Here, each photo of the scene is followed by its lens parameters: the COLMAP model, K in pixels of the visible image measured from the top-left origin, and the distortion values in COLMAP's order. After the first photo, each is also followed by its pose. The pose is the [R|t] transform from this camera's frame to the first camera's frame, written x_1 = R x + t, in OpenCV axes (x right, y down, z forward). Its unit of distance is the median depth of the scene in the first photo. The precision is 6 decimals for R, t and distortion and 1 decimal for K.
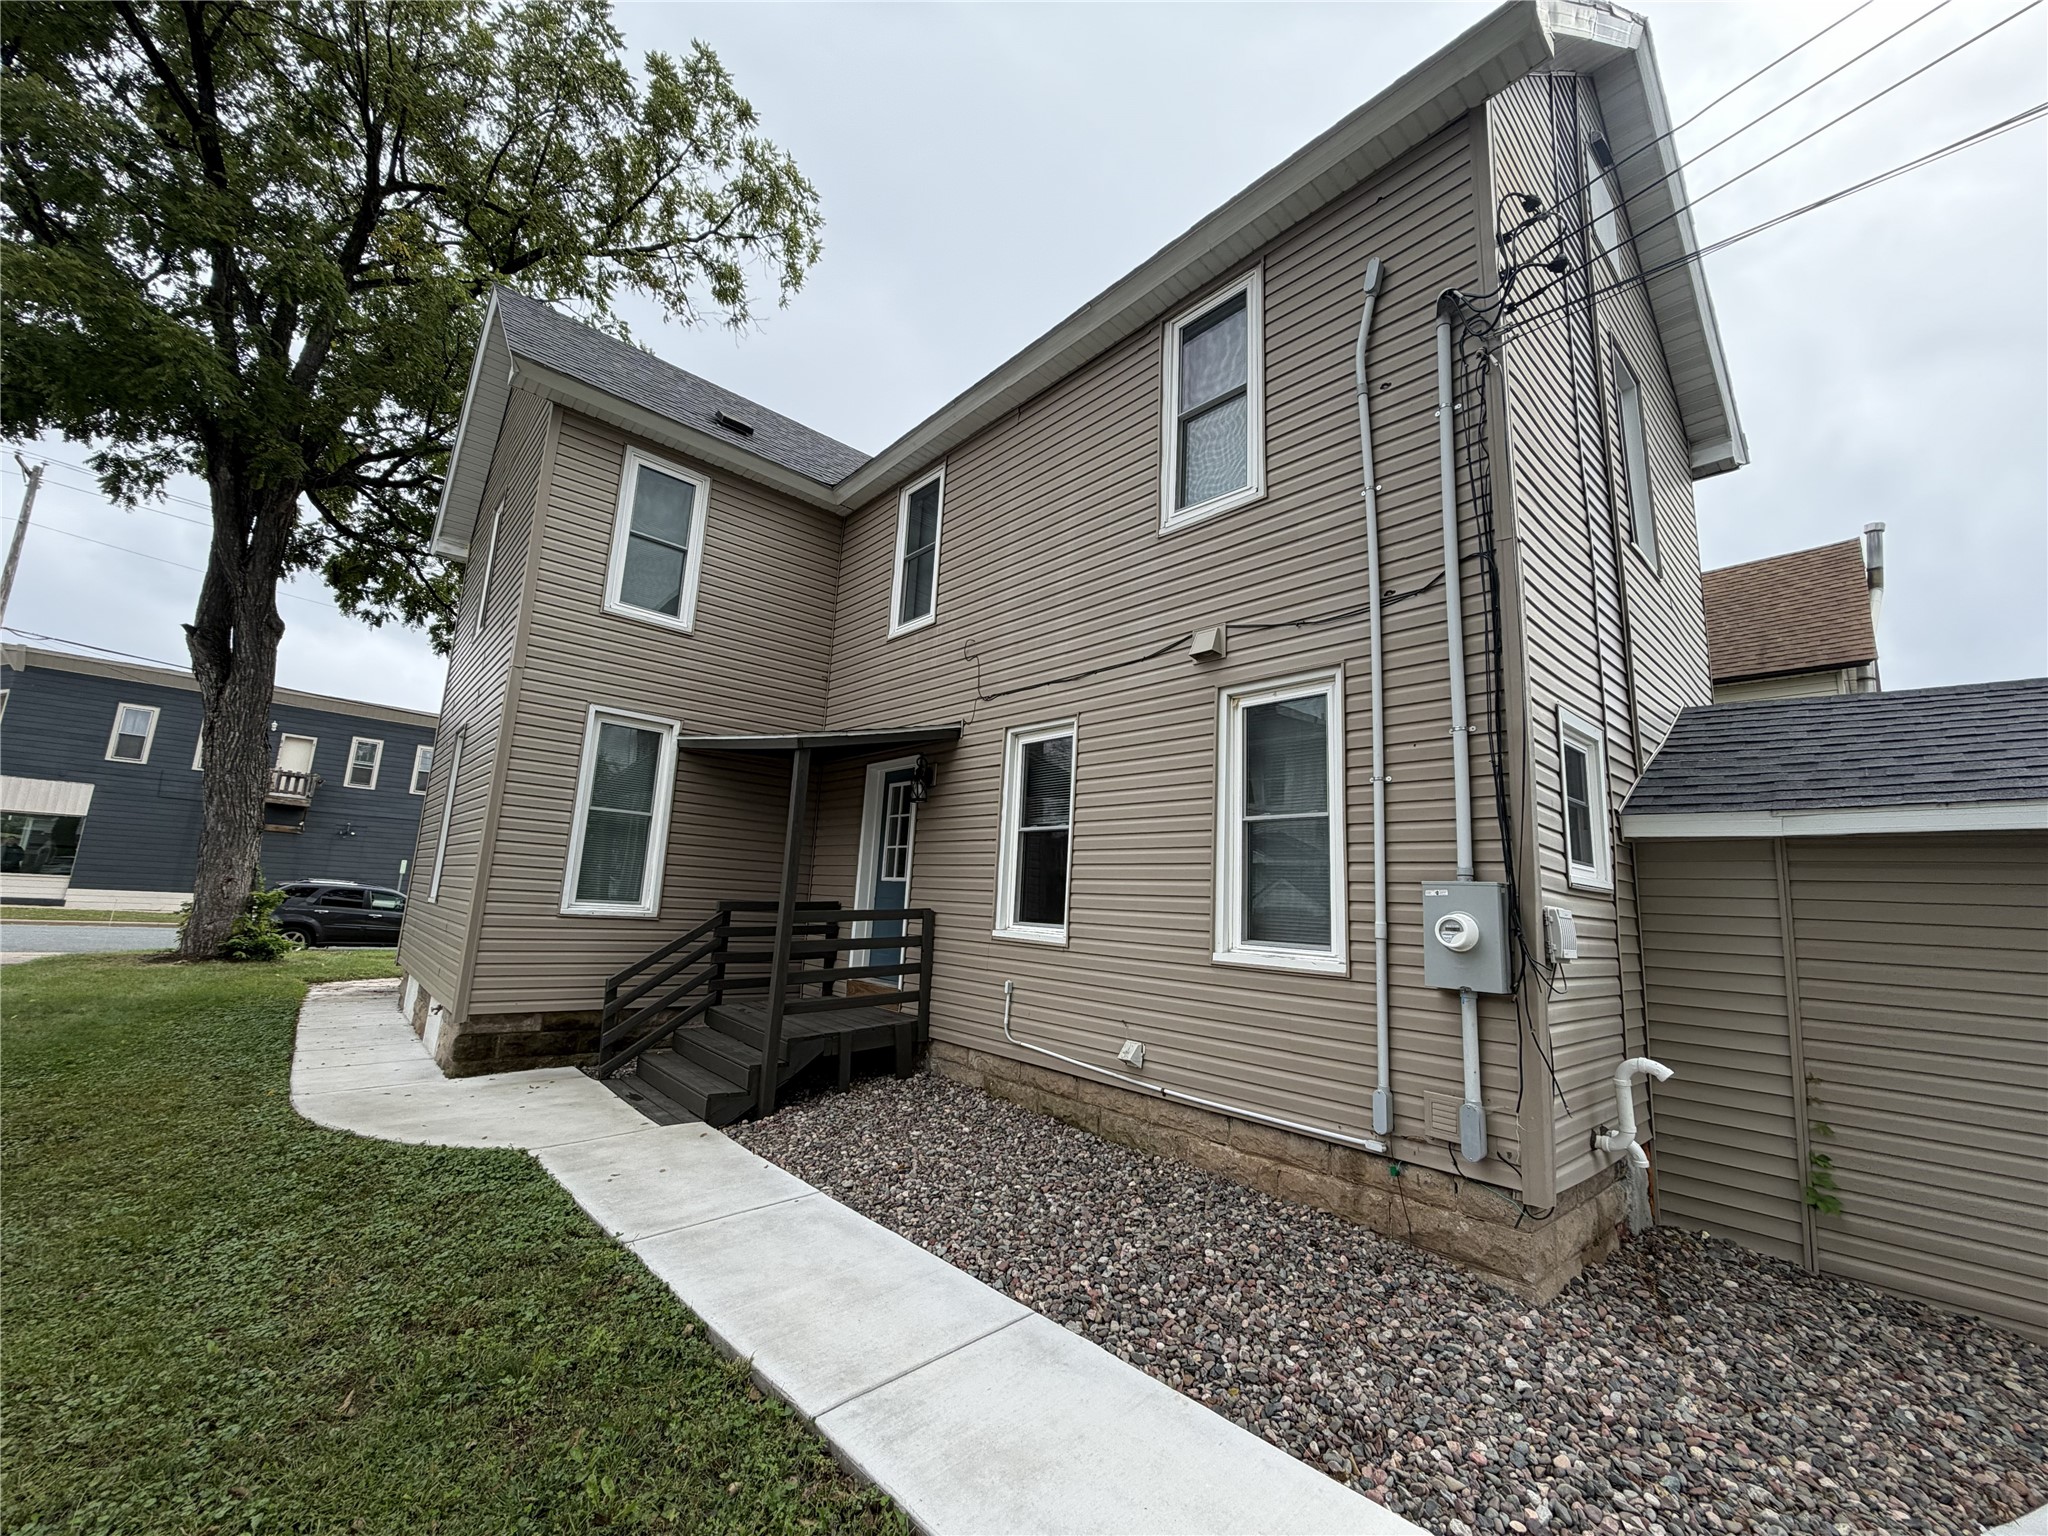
lens RADIAL K [[814.1, 0, 1026.4], [0, 814.1, 767.6], [0, 0, 1]] dist [0.003363, -0.000138]
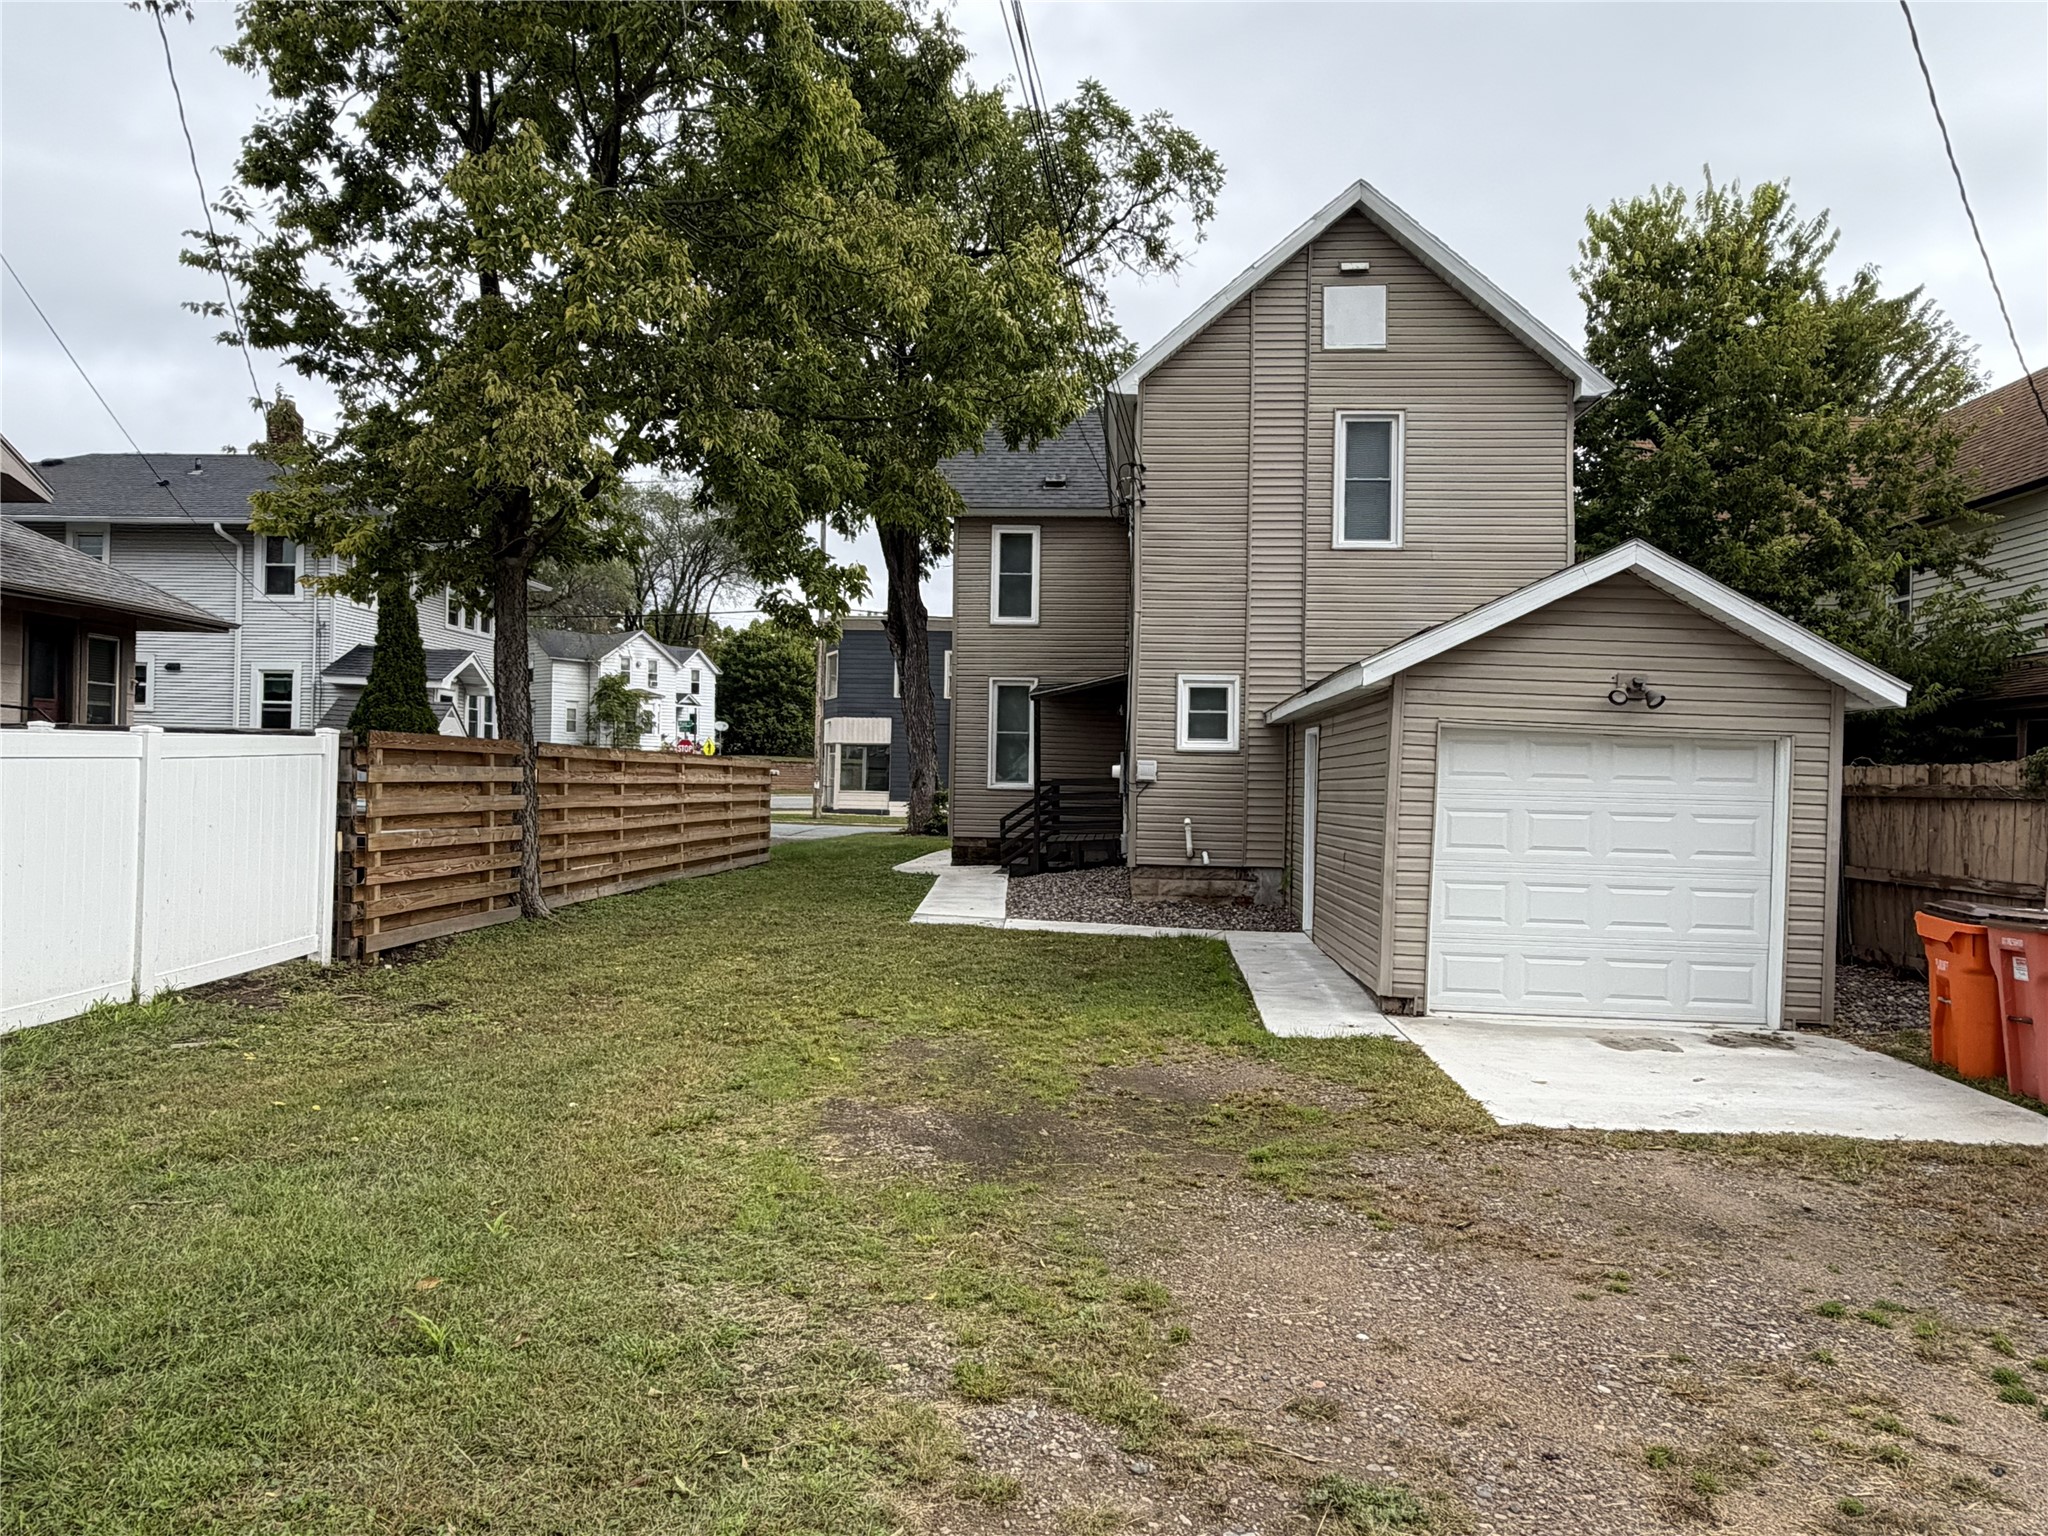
lens RADIAL K [[1376.2, 0, 1020.2], [0, 1376.2, 770.5], [0, 0, 1]] dist [-0.004047, -0.000554]
pose [[0.697716, -0.042697, -0.715101, 1.531920], [0.133921, 0.988398, 0.071651, -0.072094], [0.703745, -0.145758, 0.695340, -1.016445]]
